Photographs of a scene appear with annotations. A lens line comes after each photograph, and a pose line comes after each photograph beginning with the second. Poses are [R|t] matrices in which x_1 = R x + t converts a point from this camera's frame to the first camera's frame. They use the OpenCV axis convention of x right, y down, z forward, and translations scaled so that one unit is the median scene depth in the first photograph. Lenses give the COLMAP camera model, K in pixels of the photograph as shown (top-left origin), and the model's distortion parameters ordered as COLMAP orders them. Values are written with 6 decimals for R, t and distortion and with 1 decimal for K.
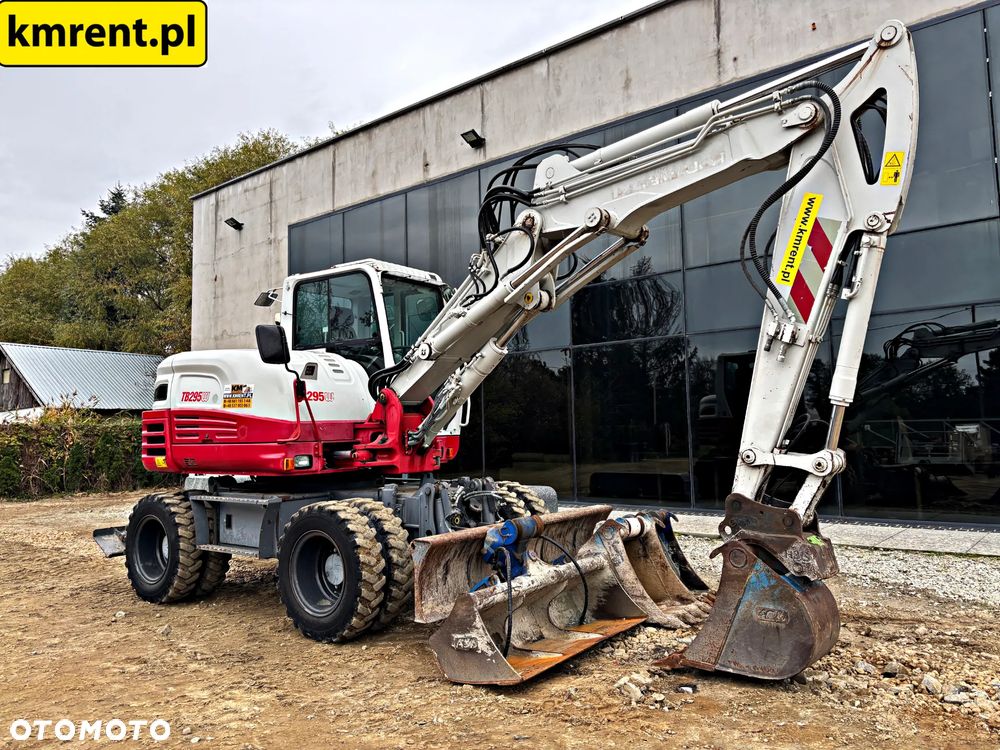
lens RADIAL K [[753.8, 0, 496.1], [0, 753.8, 366.8], [0, 0, 1]] dist [0.048229, -0.050983]
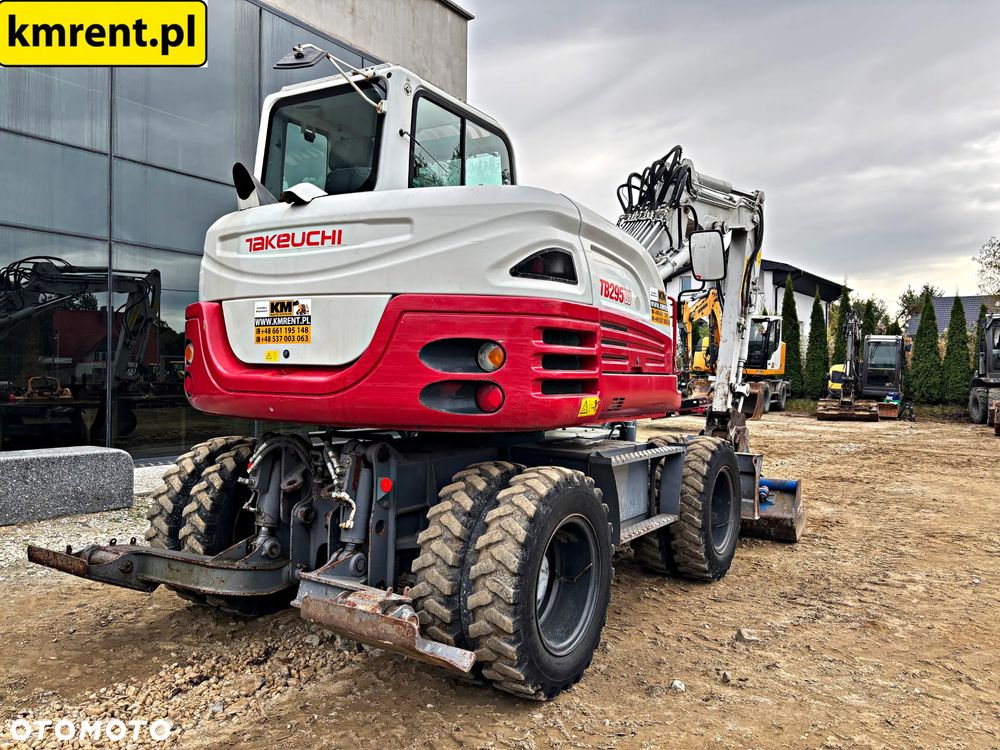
lens RADIAL K [[753.8, 0, 505.8], [0, 753.8, 369.3], [0, 0, 1]] dist [0.048229, -0.050983]
pose [[-0.085357, 0.022991, 0.996085, -1.009494], [-0.103538, 0.994116, -0.031818, 0.130467], [-0.990956, -0.105848, -0.082475, 1.172426]]
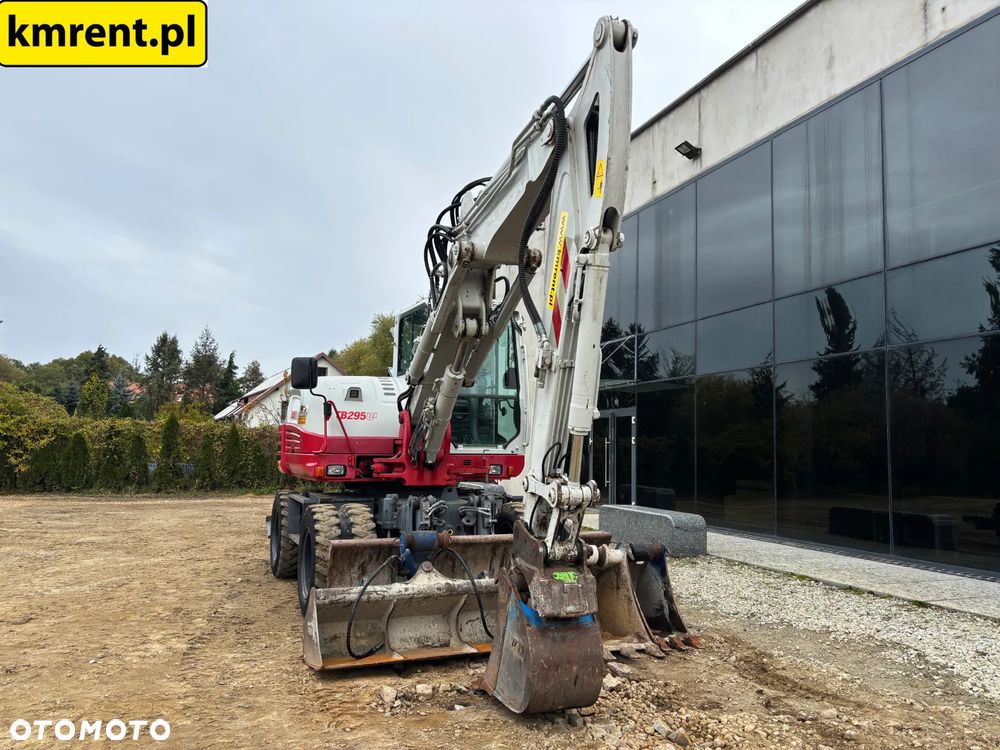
lens RADIAL K [[753.8, 0, 493.8], [0, 753.8, 378.1], [0, 0, 1]] dist [0.048229, -0.050983]
pose [[0.863984, -0.011011, -0.503399, 0.539836], [0.007240, 0.999929, -0.009447, -0.007001], [0.503468, 0.004518, 0.864002, 0.090073]]
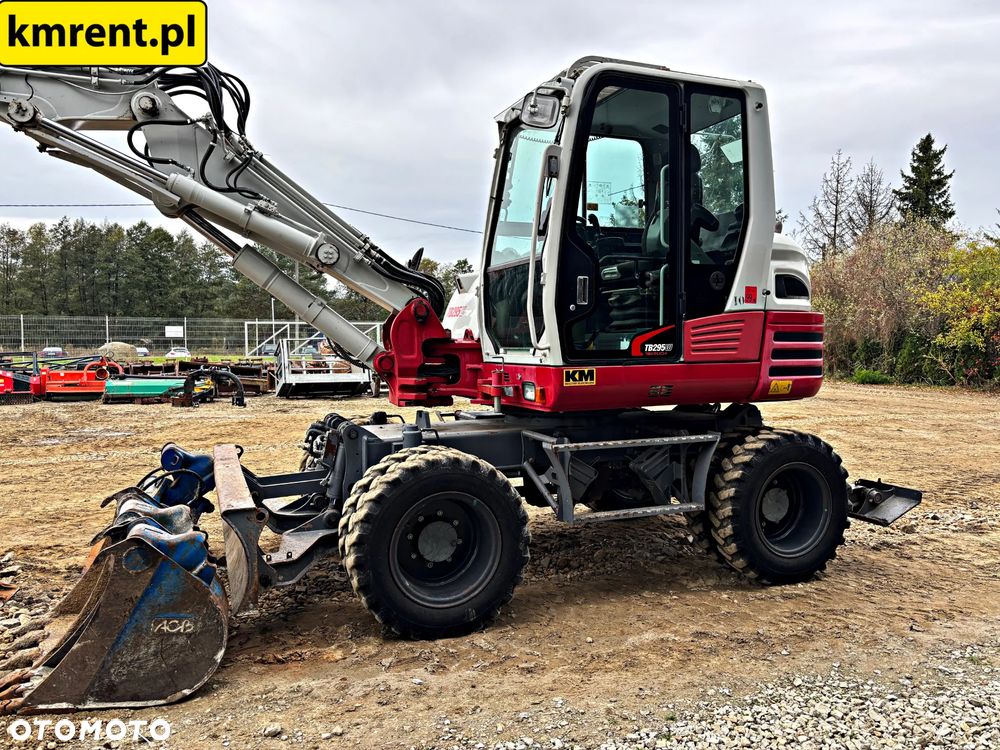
lens RADIAL K [[753.8, 0, 500.7], [0, 753.8, 383.8], [0, 0, 1]] dist [0.048229, -0.050983]
pose [[-0.513979, 0.075631, -0.854462, 0.526351], [0.087678, 0.995521, 0.035377, 0.099333], [0.853310, -0.056735, -0.518308, 1.517509]]
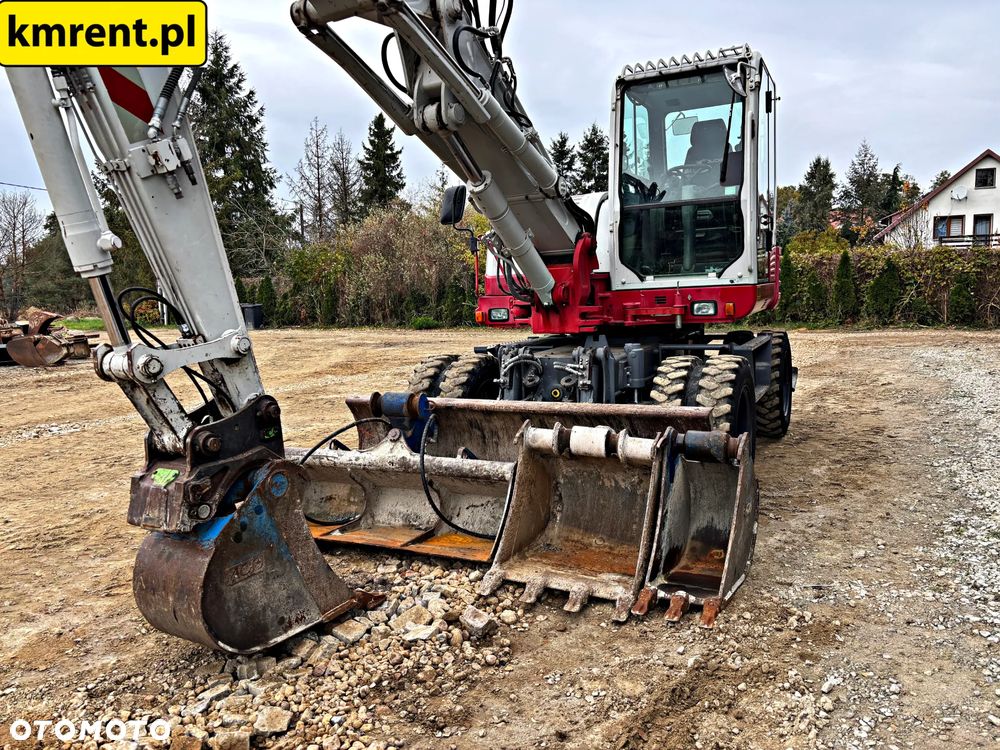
lens RADIAL K [[753.8, 0, 496.2], [0, 753.8, 382.2], [0, 0, 1]] dist [0.048229, -0.050983]
pose [[0.181323, 0.136663, -0.973881, 0.735415], [0.117811, 0.980147, 0.159477, 0.049229], [0.976341, -0.143650, 0.161623, 0.783256]]
